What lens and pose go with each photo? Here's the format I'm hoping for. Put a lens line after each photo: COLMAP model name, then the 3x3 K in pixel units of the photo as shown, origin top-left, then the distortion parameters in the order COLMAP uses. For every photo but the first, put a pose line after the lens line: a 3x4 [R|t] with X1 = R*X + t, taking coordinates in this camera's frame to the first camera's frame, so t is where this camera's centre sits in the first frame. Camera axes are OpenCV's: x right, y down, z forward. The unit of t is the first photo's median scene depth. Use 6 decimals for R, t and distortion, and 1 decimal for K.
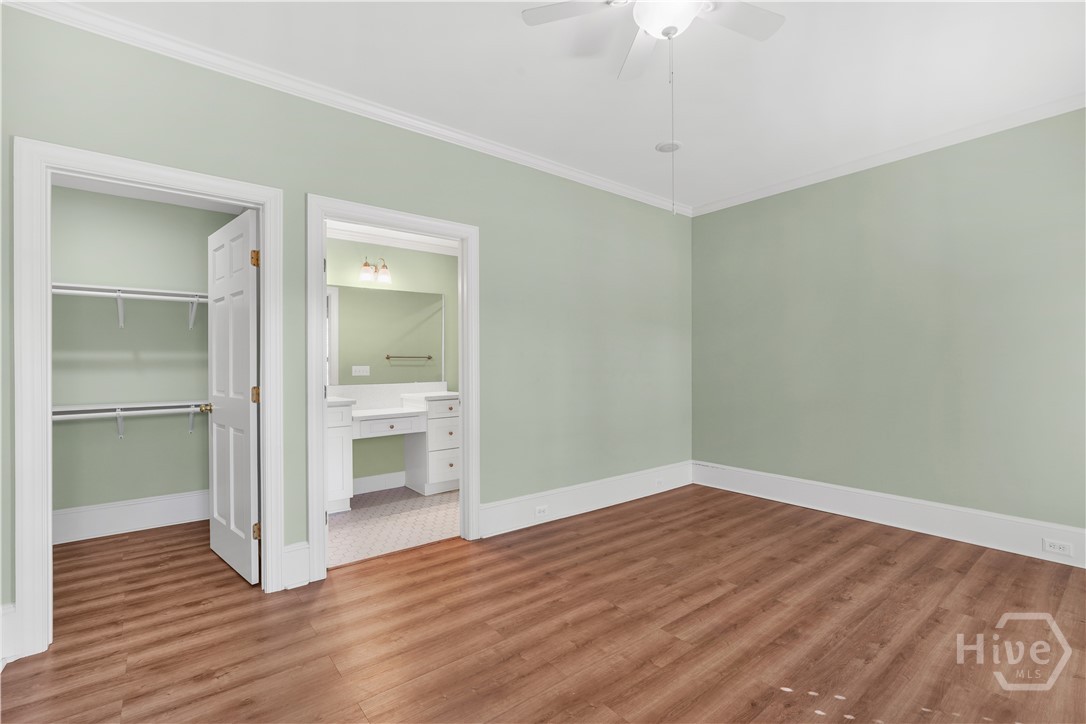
lens RADIAL K [[492.0, 0, 544.0], [0, 492.0, 360.4], [0, 0, 1]] dist [-0.001438, -0.000020]
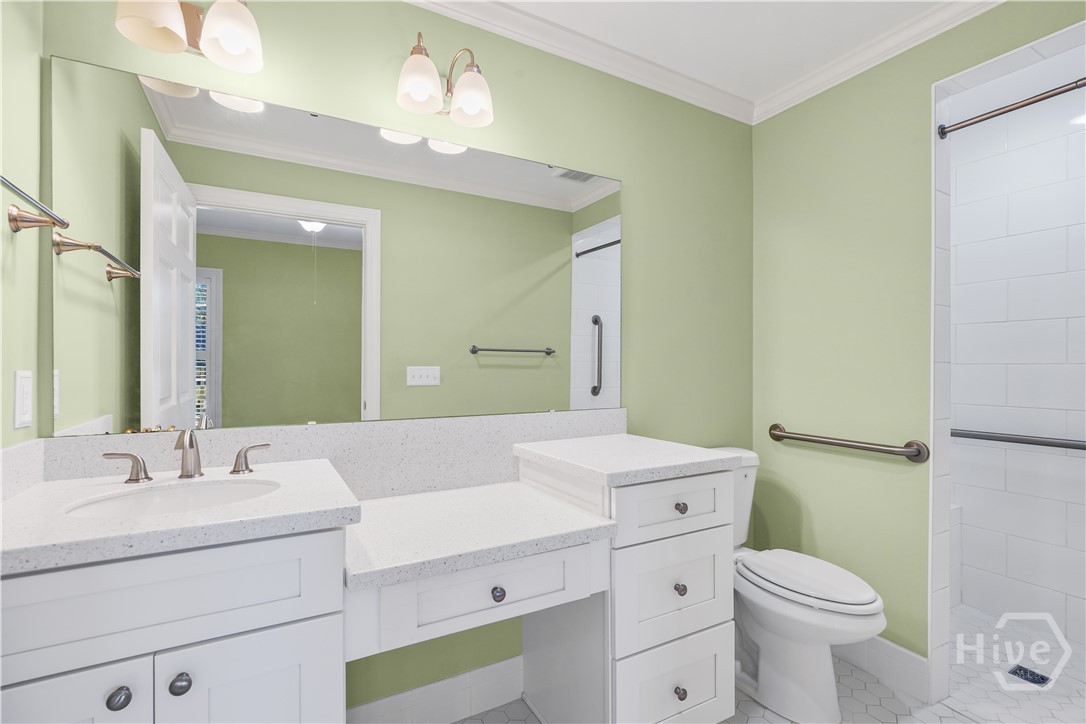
lens RADIAL K [[509.2, 0, 543.2], [0, 509.2, 362.9], [0, 0, 1]] dist [0.002398, 0.000064]
pose [[0.987360, 0.006195, -0.158374, -0.223359], [-0.006172, 0.999981, 0.000641, 0.008613], [0.158375, 0.000344, 0.987379, 0.673247]]
